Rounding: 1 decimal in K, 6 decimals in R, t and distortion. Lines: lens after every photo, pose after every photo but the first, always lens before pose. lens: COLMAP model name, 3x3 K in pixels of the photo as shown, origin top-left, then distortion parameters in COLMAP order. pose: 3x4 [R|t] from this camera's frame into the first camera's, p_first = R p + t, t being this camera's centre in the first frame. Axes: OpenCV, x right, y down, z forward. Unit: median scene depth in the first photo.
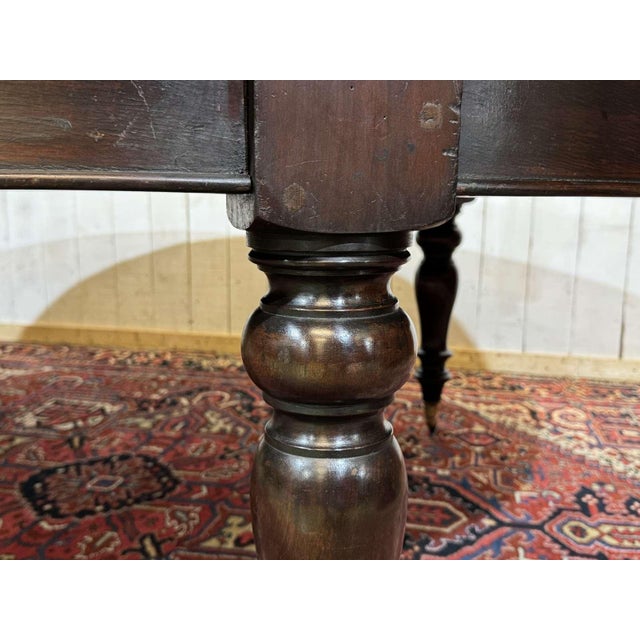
lens RADIAL K [[686.6, 0, 320.0], [0, 686.6, 320.0], [0, 0, 1]] dist [0.196146, -0.516909]
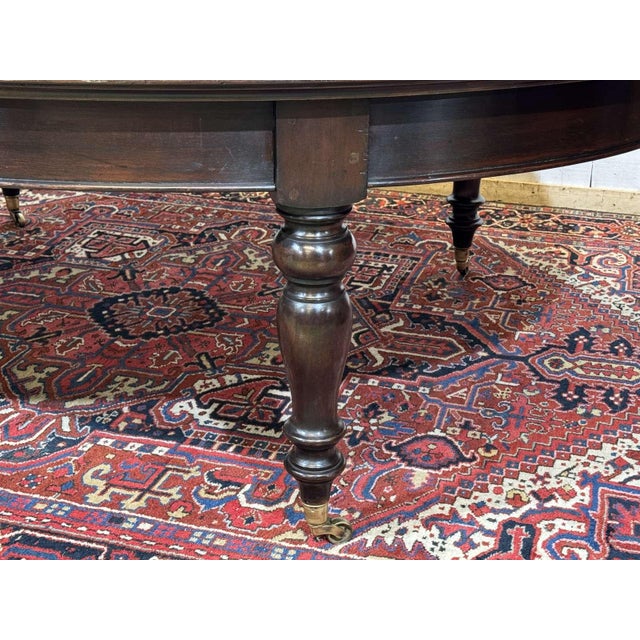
lens RADIAL K [[779.9, 0, 318.0], [0, 779.9, 319.3], [0, 0, 1]] dist [0.146096, -0.428173]
pose [[0.997542, 0.032192, -0.062240, 0.033368], [-0.017190, 0.973508, 0.228007, -0.056041], [0.067931, -0.226376, 0.971668, -0.250264]]
